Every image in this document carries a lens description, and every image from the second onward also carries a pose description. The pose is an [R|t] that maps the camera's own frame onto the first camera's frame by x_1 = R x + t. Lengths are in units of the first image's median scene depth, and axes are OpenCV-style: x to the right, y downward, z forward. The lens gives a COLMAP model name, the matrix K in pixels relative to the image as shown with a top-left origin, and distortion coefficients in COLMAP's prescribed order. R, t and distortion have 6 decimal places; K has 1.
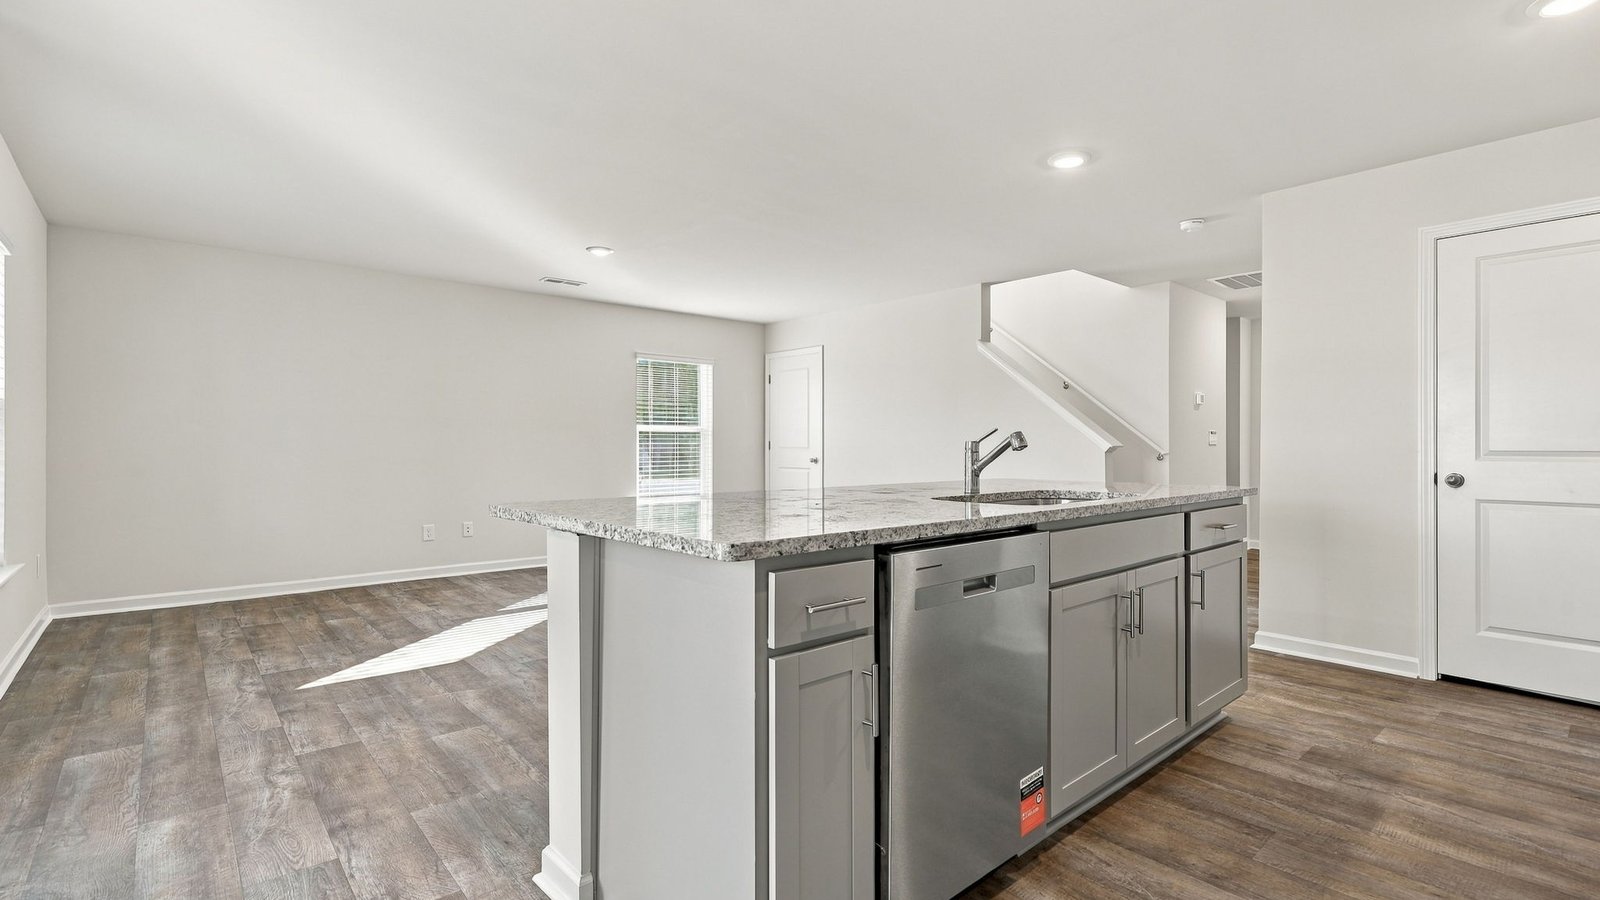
lens RADIAL K [[739.2, 0, 786.2], [0, 739.2, 439.8], [0, 0, 1]] dist [-0.002397, 0.000479]
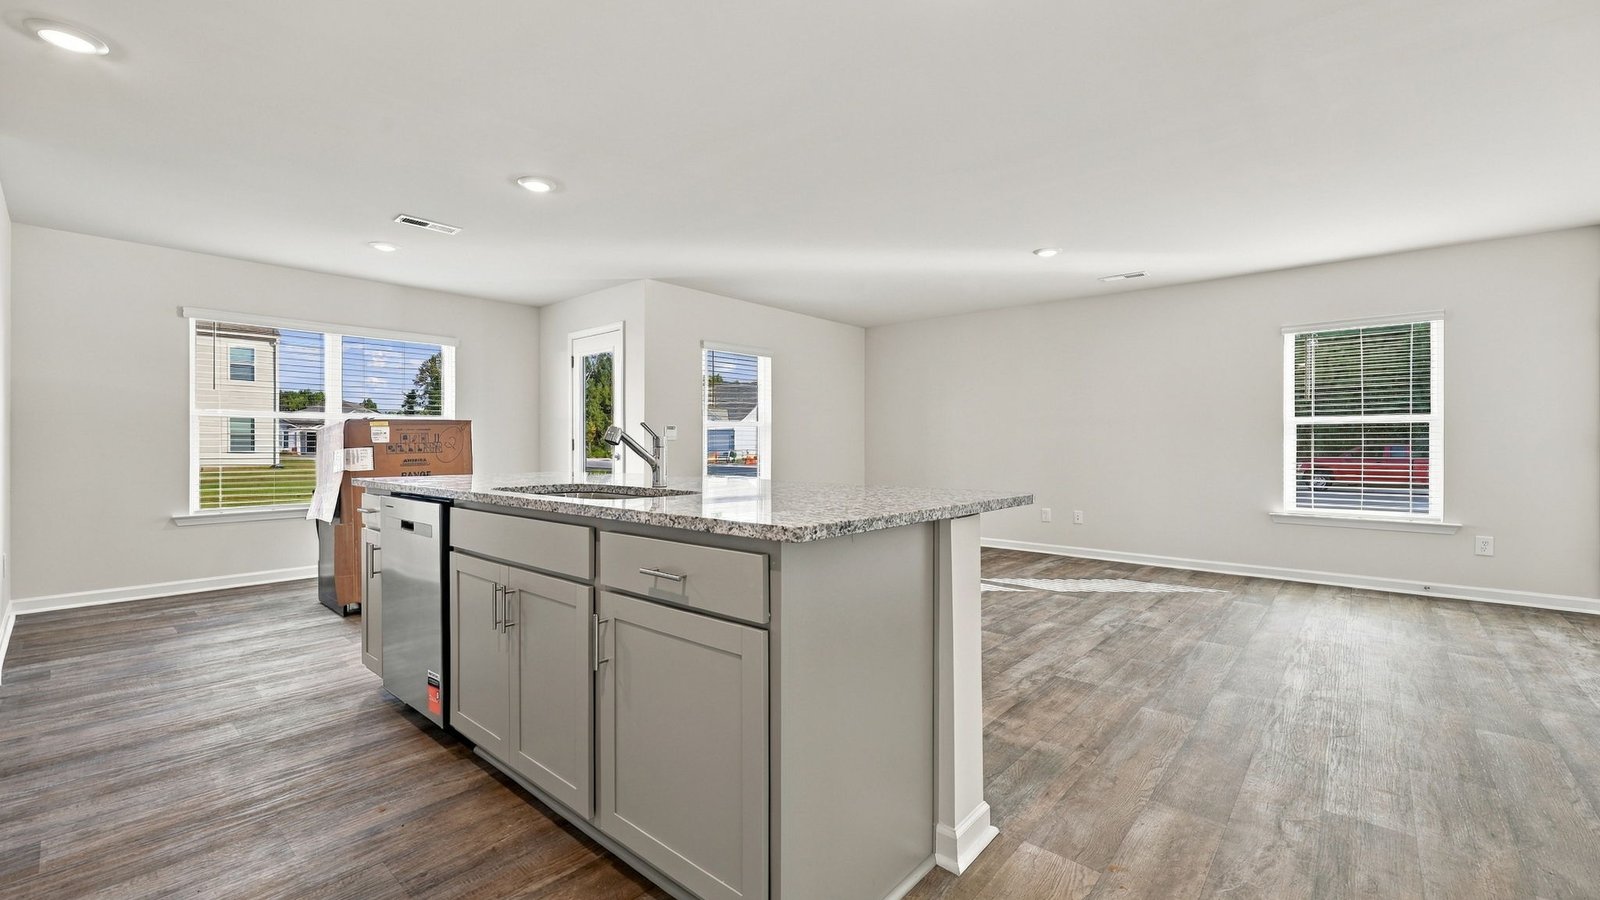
lens RADIAL K [[646.6, 0, 807.1], [0, 646.6, 452.4], [0, 0, 1]] dist [-0.008918, 0.000472]
pose [[0.150289, 0.012267, -0.988566, 0.442257], [0.008209, 0.999873, 0.013655, 0.004909], [0.988608, -0.010167, 0.150169, 0.409114]]
